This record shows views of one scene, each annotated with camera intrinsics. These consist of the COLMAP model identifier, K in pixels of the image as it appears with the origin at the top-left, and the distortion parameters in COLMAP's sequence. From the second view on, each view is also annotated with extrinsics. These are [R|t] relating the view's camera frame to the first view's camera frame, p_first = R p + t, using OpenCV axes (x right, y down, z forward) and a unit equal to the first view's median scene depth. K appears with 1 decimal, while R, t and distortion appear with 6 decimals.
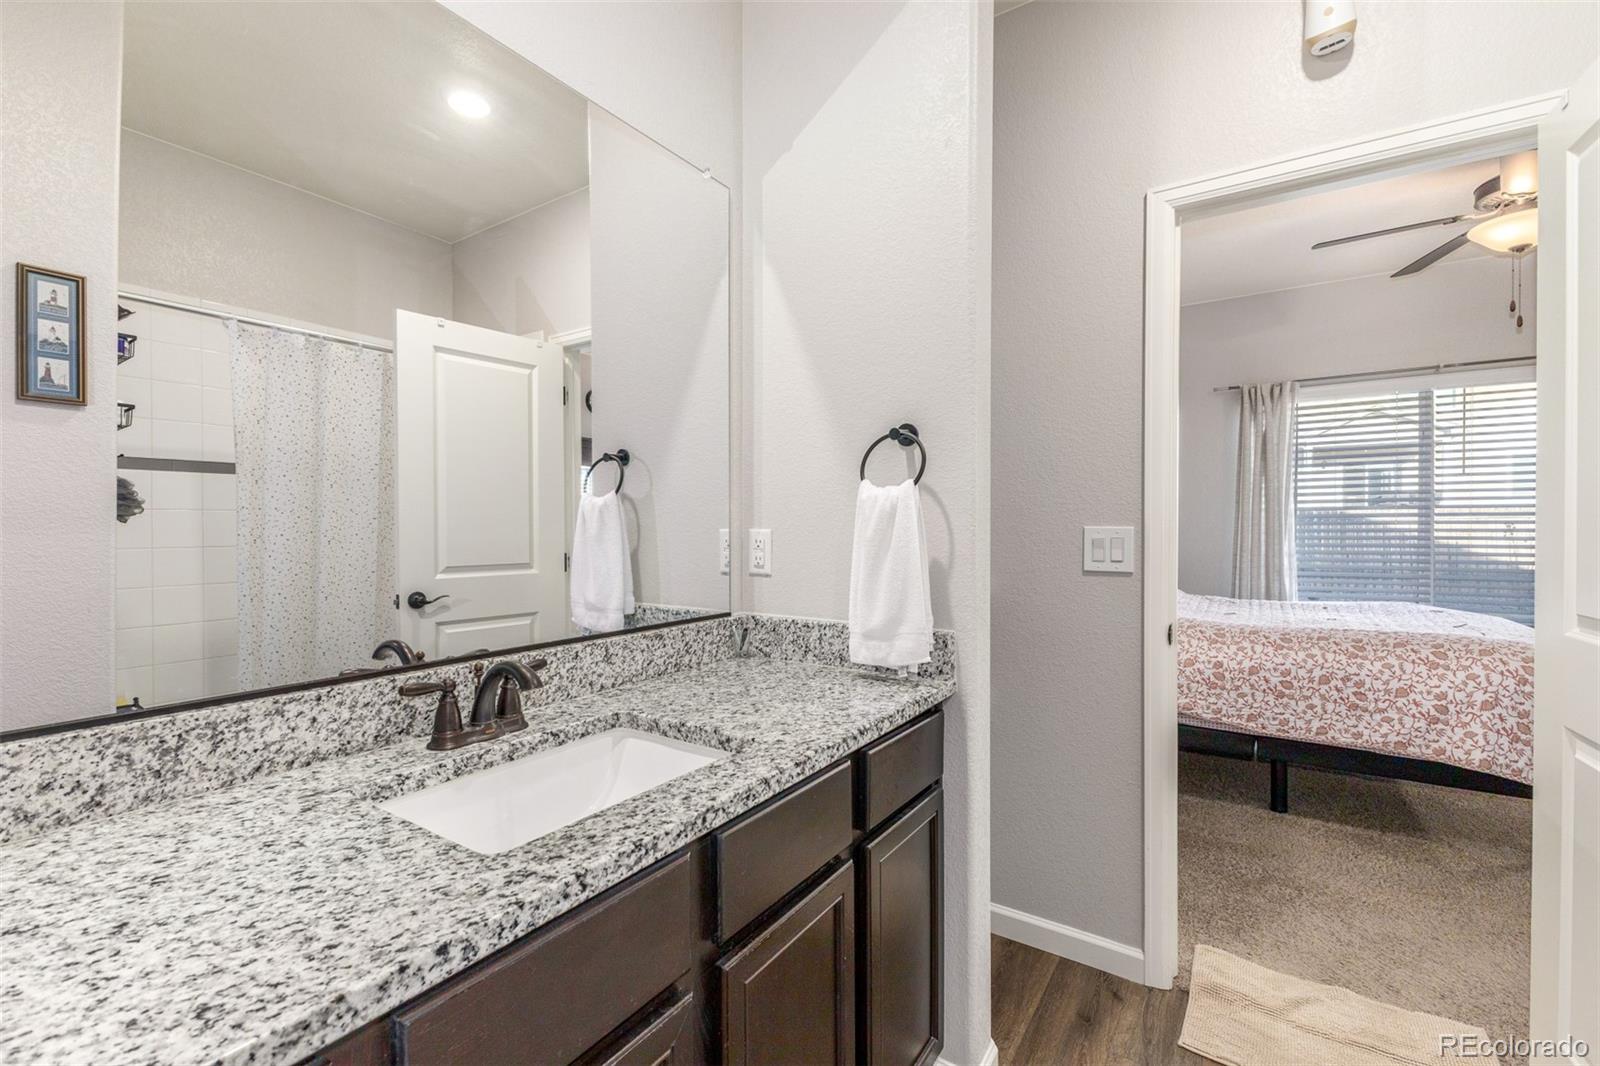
lens RADIAL K [[694.5, 0, 804.9], [0, 694.5, 528.6], [0, 0, 1]] dist [0.011976, -0.004817]
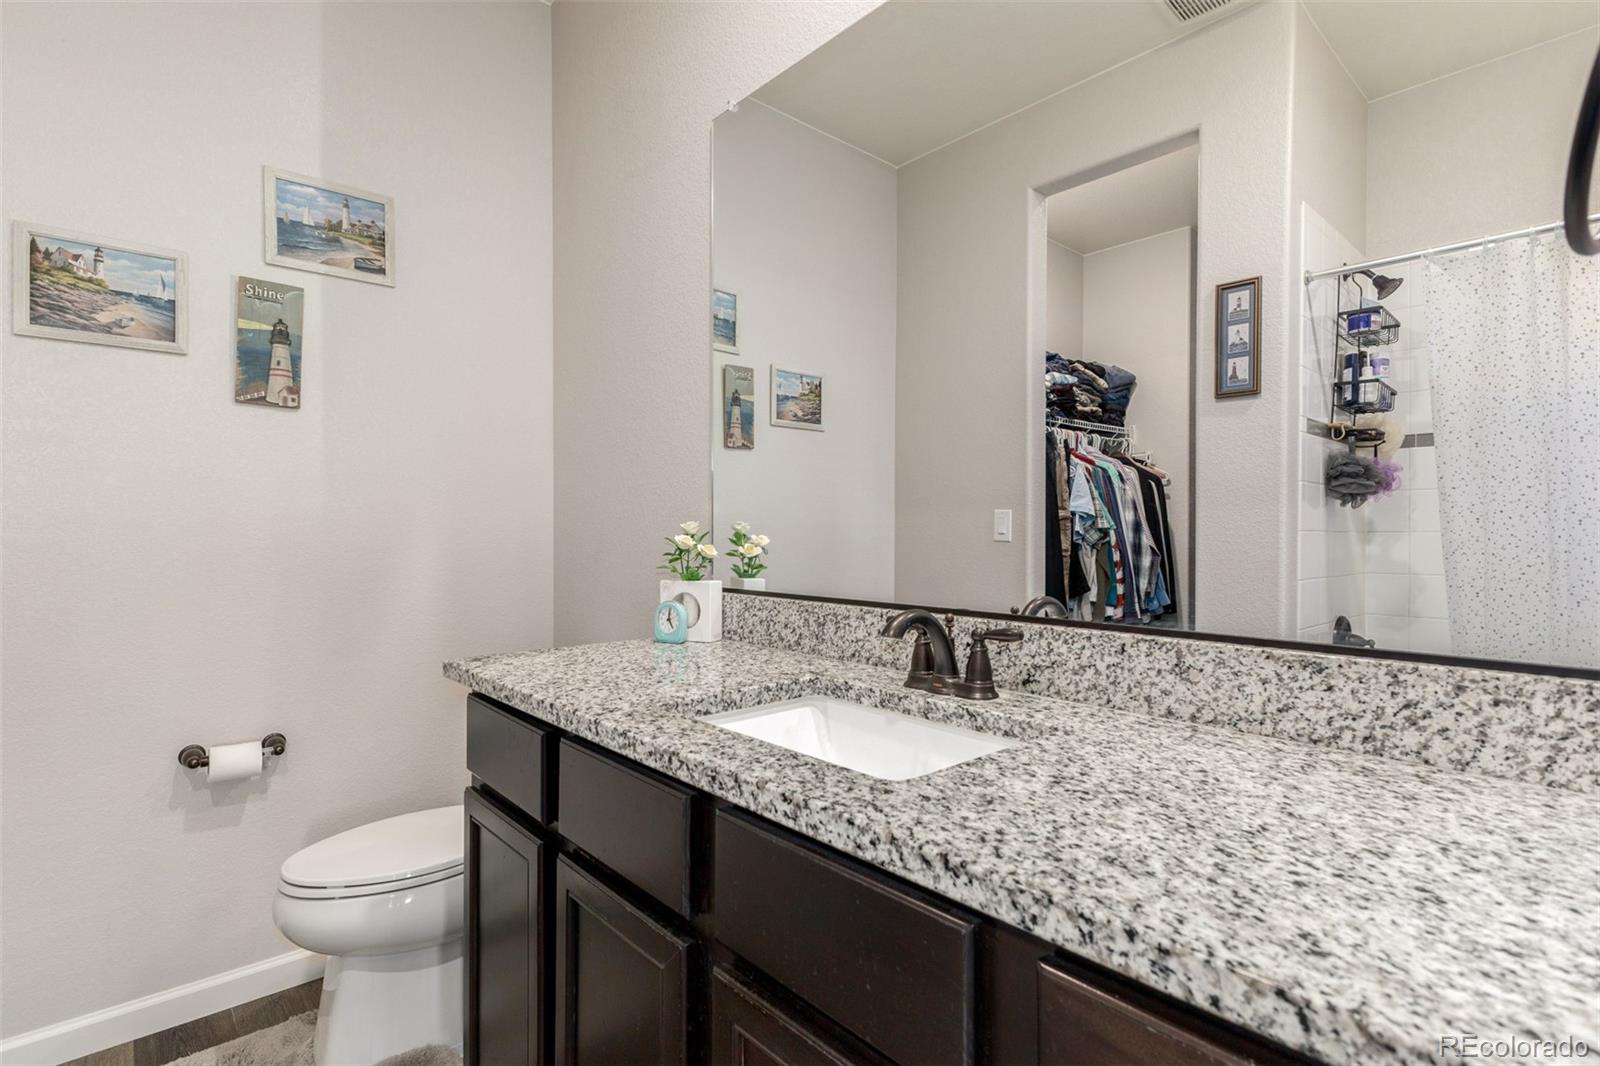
lens RADIAL K [[784.0, 0, 794.9], [0, 784.0, 532.9], [0, 0, 1]] dist [0.005668, 0.000556]
pose [[-0.265109, 0.002060, -0.964216, 0.650030], [-0.008022, 0.999958, 0.004342, 0.081878], [0.964185, 0.008886, -0.265081, 1.123736]]
